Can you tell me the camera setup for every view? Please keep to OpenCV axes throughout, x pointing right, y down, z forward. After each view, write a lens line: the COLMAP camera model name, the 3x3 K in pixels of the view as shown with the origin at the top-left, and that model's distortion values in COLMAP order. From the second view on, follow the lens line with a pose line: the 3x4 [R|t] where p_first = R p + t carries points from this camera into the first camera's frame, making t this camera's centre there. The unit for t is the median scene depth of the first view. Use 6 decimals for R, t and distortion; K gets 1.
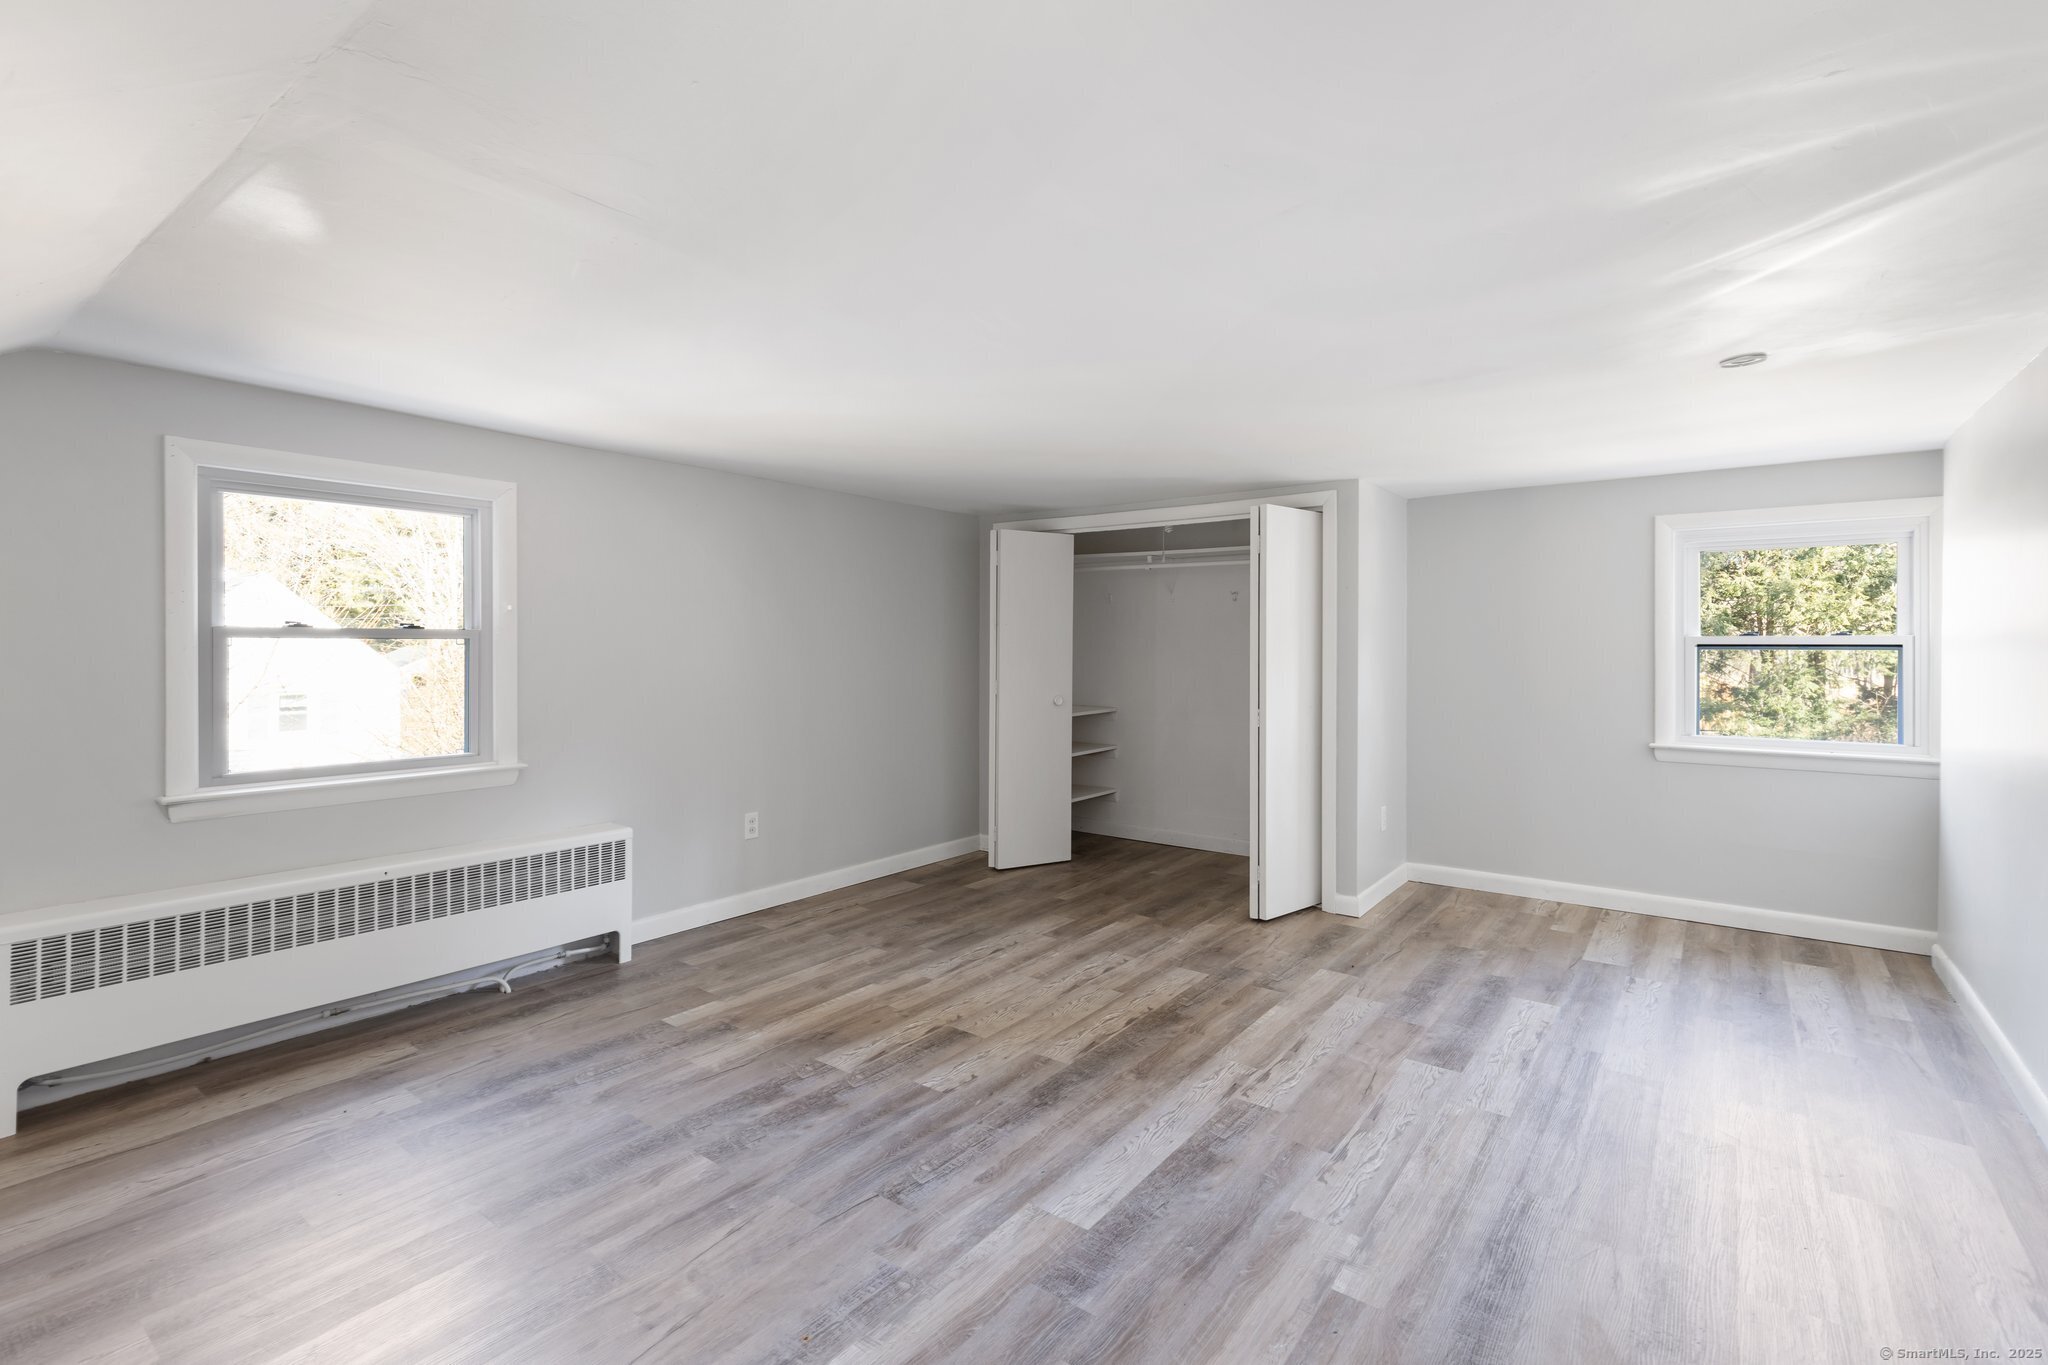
lens RADIAL K [[931.5, 0, 1028.8], [0, 931.5, 656.3], [0, 0, 1]] dist [0.007943, -0.001372]
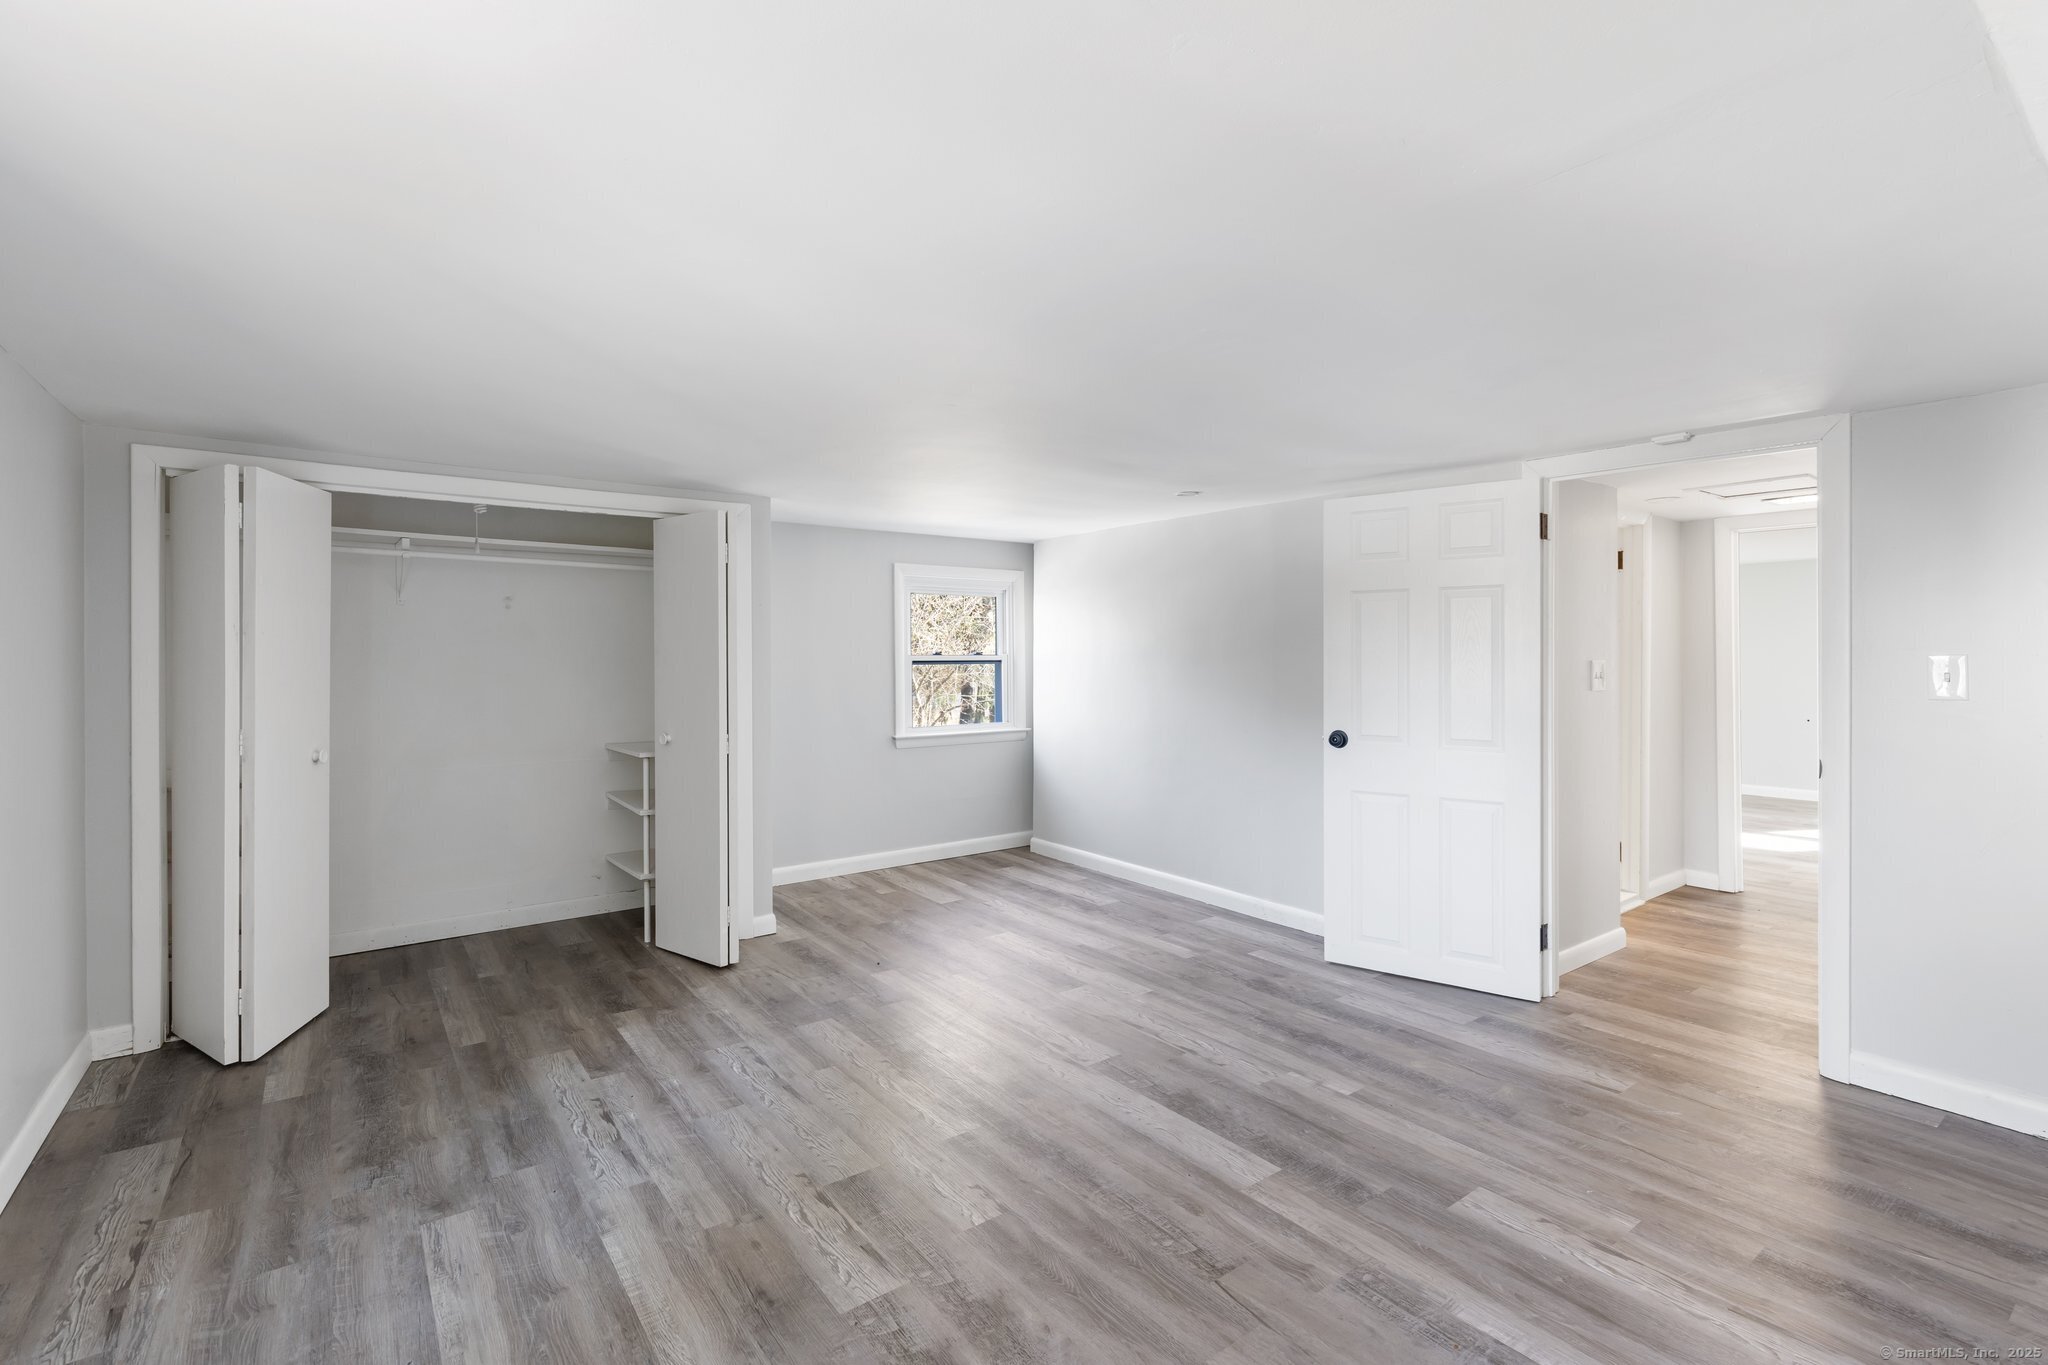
lens RADIAL K [[931.5, 0, 1024.6], [0, 931.5, 662.0], [0, 0, 1]] dist [0.007943, -0.001372]
pose [[0.284119, -0.008242, 0.958753, -0.643855], [0.016697, 0.999854, 0.003647, -0.014146], [-0.958643, 0.014972, 0.284216, 0.549626]]
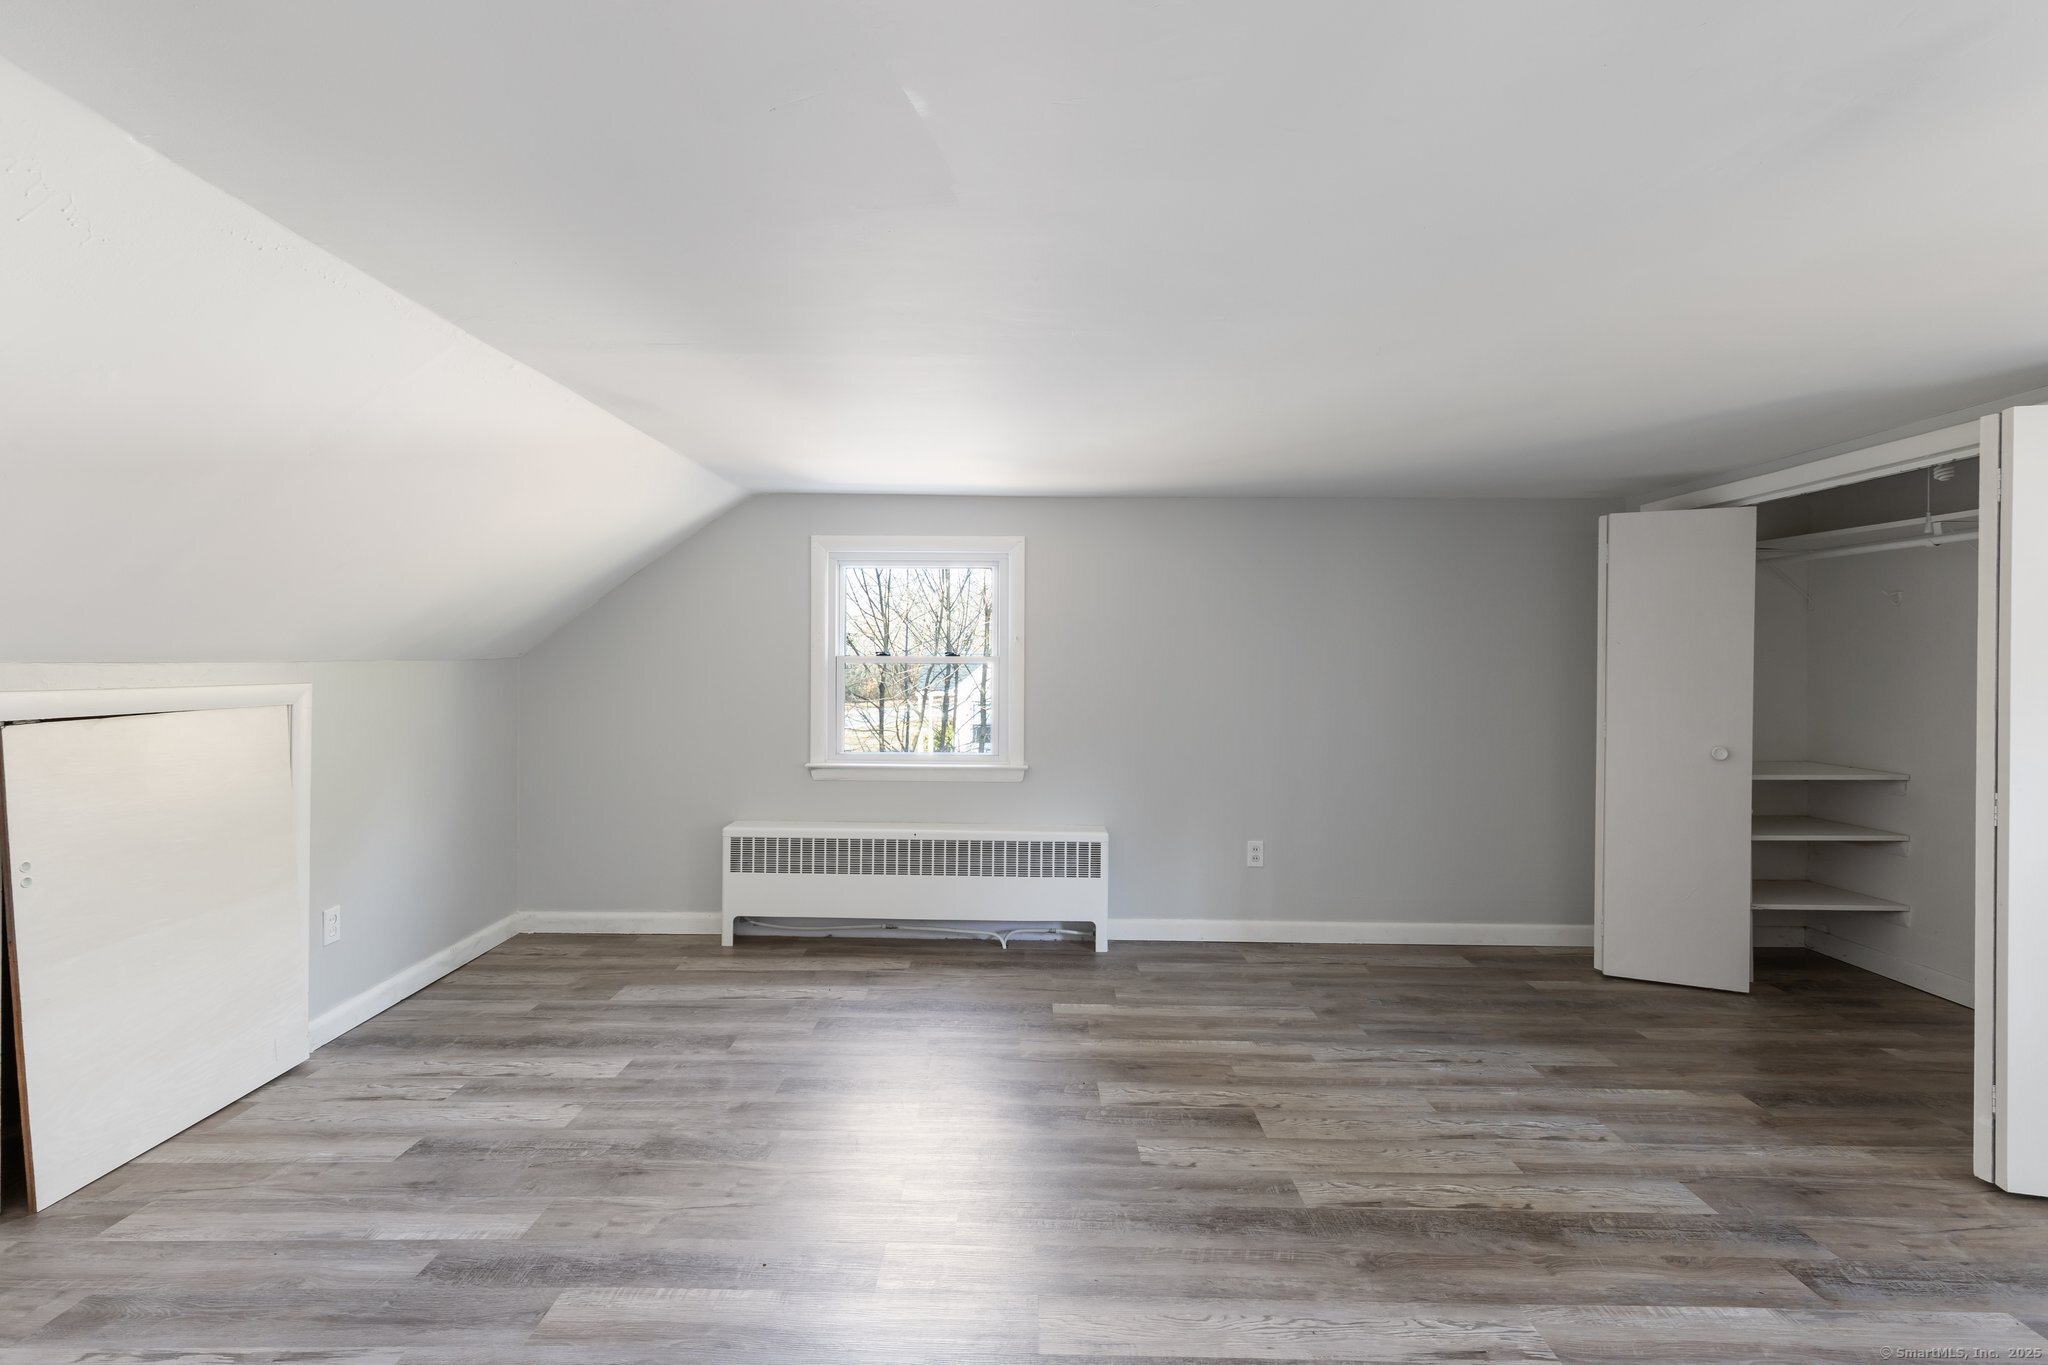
lens RADIAL K [[931.5, 0, 1015.7], [0, 931.5, 669.7], [0, 0, 1]] dist [0.007943, -0.001372]
pose [[0.585706, 0.005344, -0.810506, 0.421134], [-0.014616, 0.999885, -0.003970, -0.004170], [0.810392, 0.014172, 0.585717, 0.268538]]
